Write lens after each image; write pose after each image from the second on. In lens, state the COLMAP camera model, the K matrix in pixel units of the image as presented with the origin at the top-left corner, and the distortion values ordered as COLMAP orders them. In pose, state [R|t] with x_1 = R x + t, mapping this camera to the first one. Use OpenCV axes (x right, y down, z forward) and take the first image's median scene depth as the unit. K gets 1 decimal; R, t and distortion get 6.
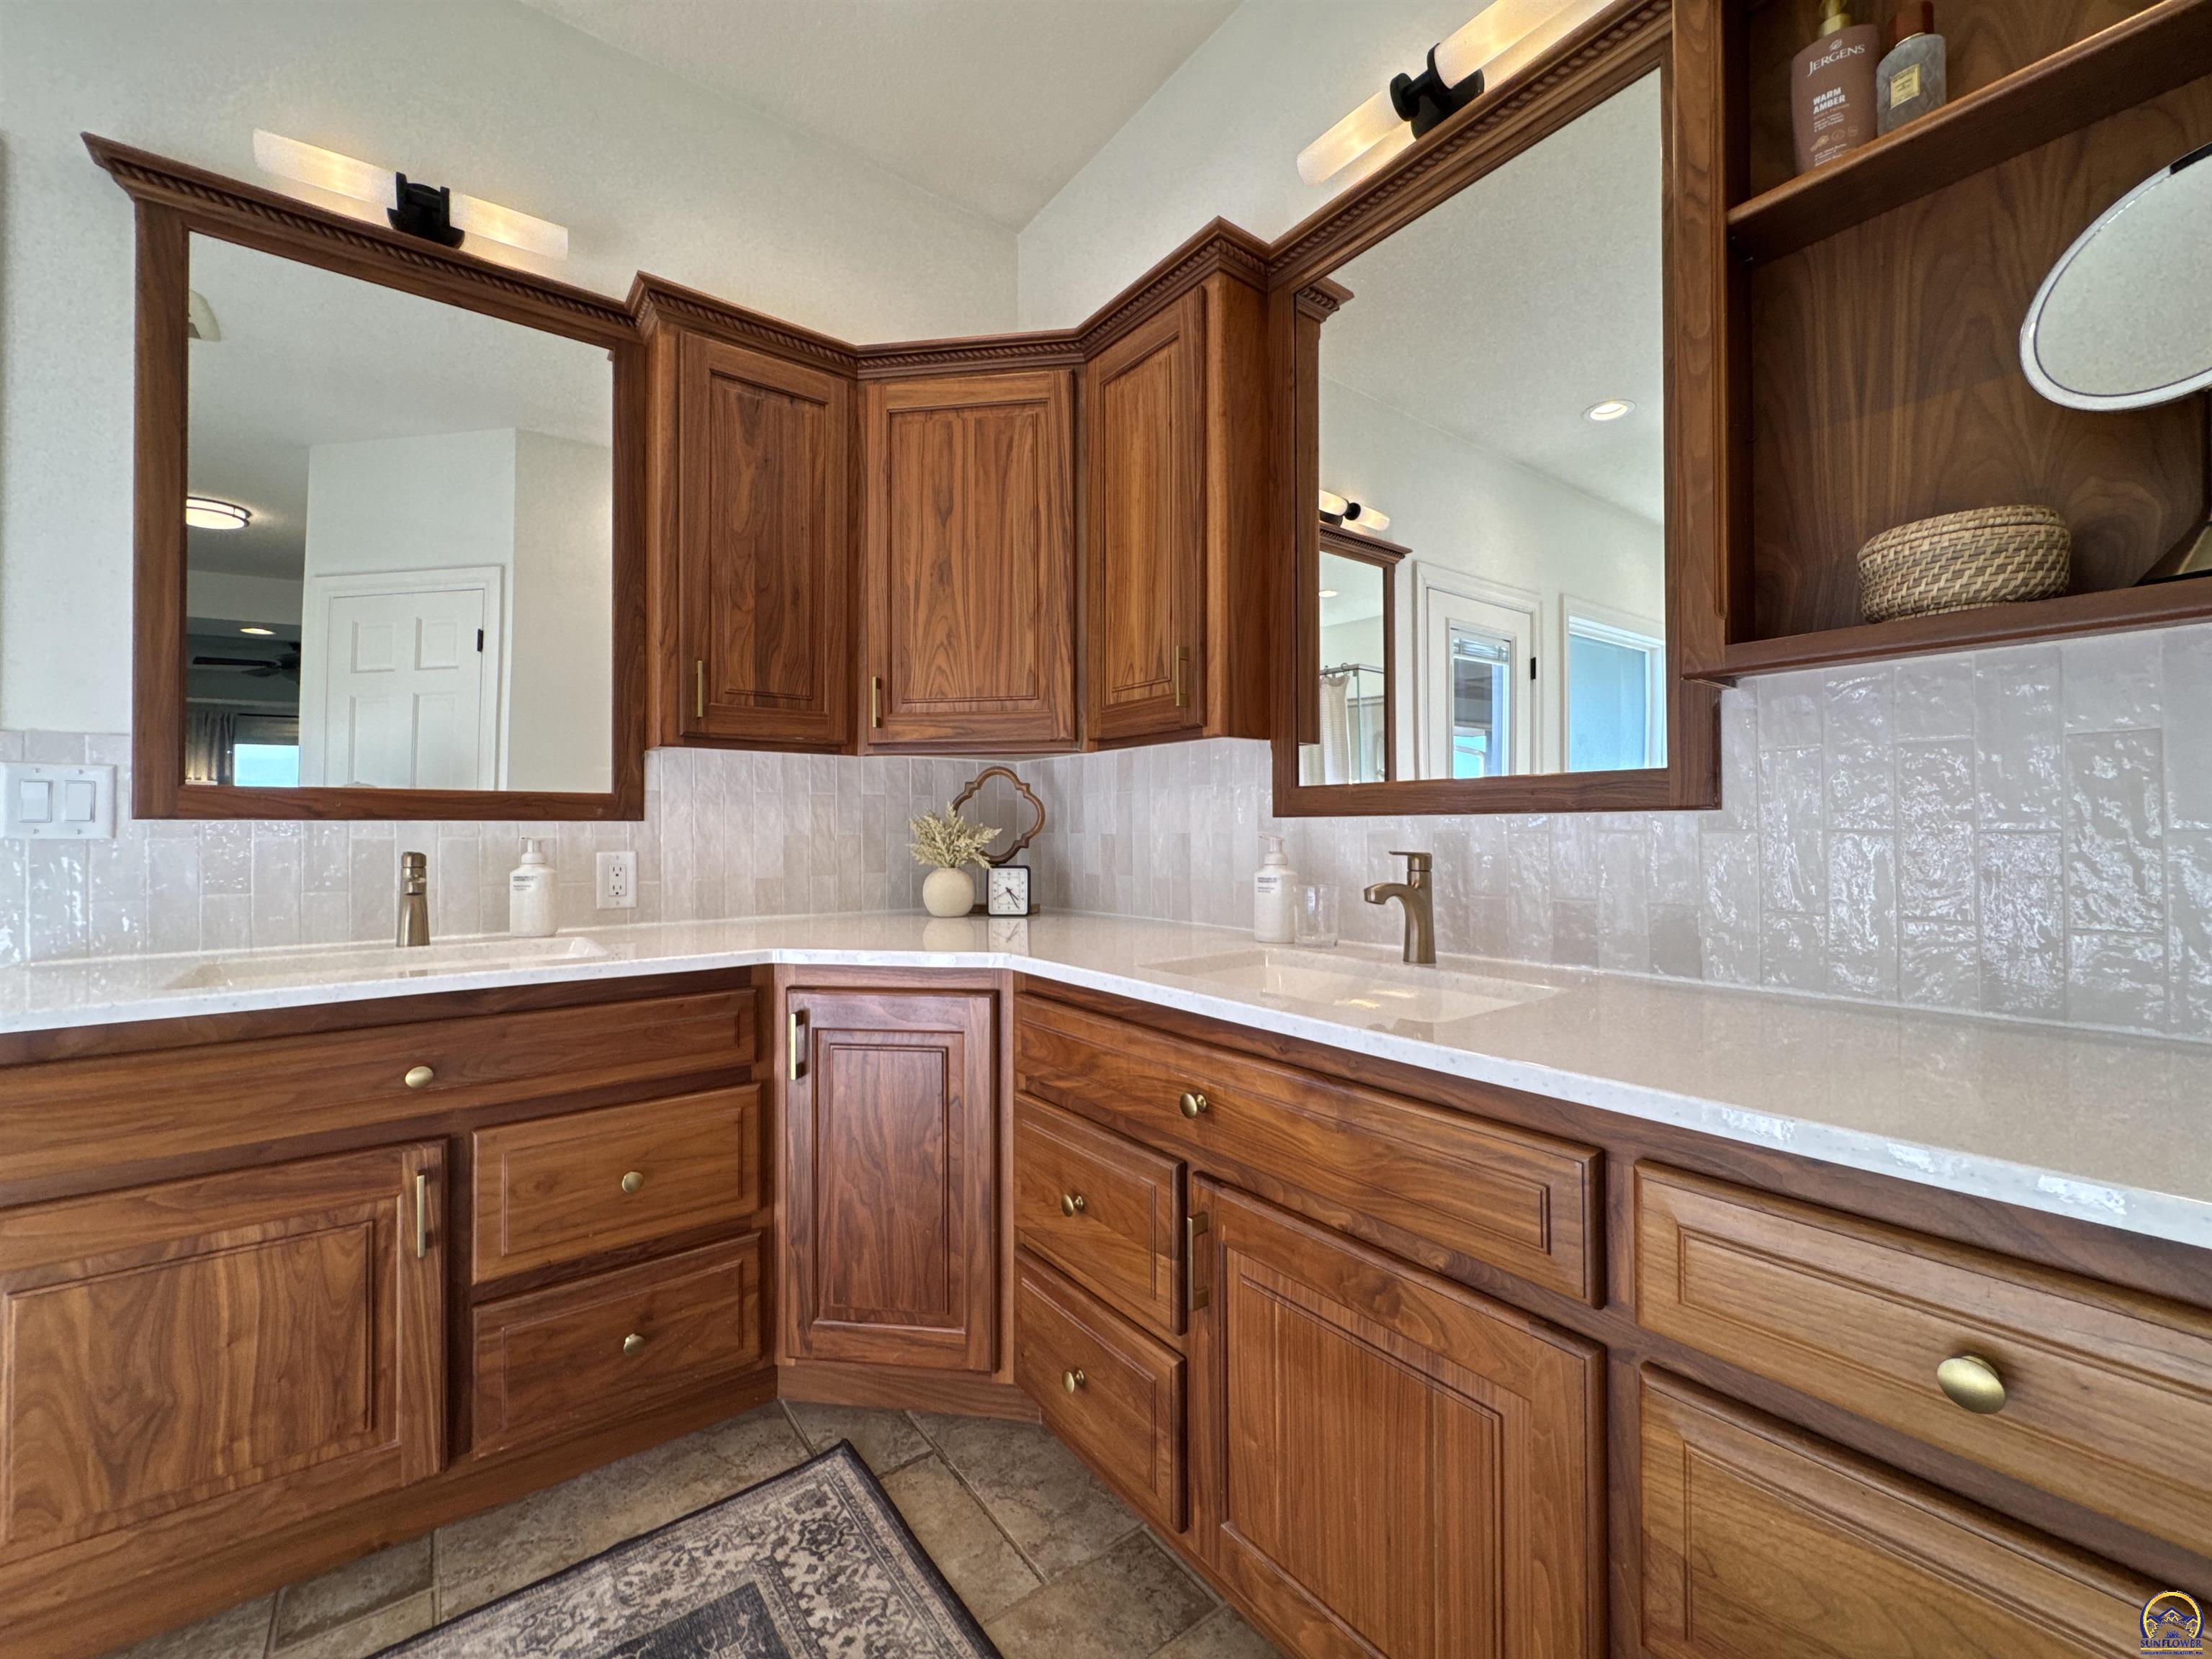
lens RADIAL K [[886.6, 0, 1102.7], [0, 886.6, 823.8], [0, 0, 1]] dist [-0.002555, -0.000198]
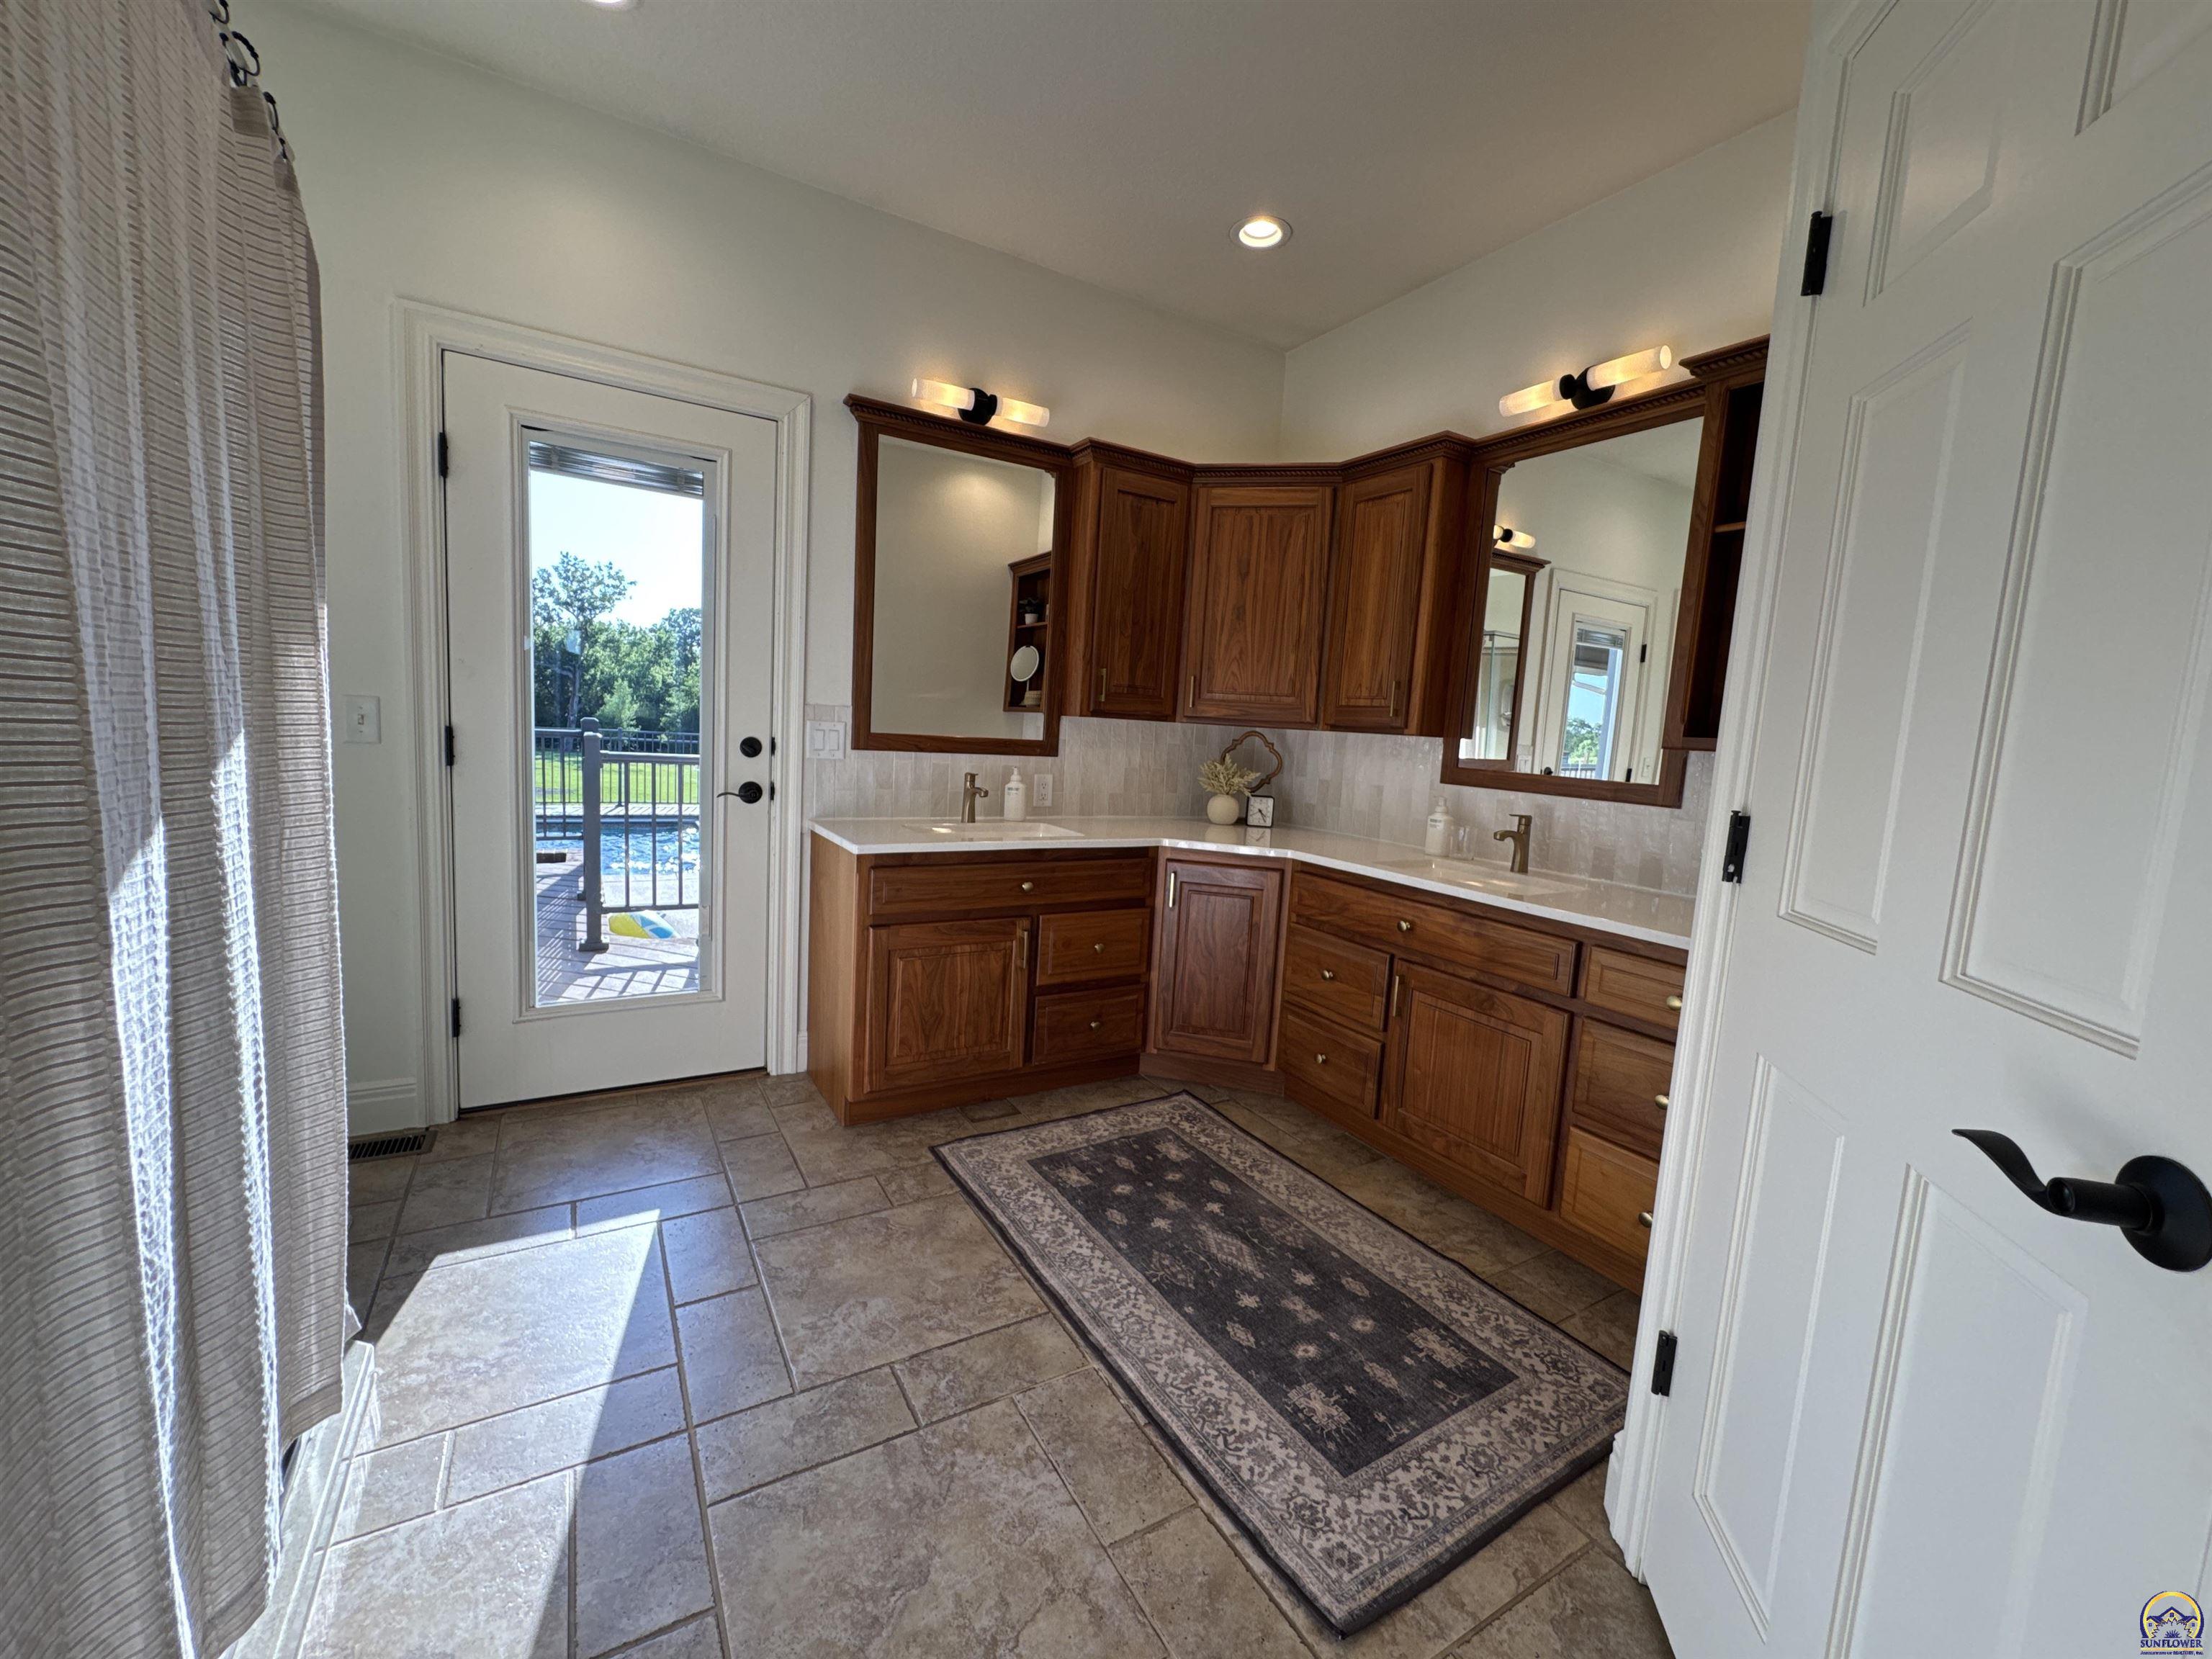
lens RADIAL K [[886.6, 0, 1102.7], [0, 886.6, 823.8], [0, 0, 1]] dist [-0.002555, -0.000198]
pose [[0.991948, 0.073272, -0.103300, -0.303975], [-0.060542, 0.990756, 0.121398, -0.109830], [0.111240, -0.114166, 0.987214, -0.863240]]
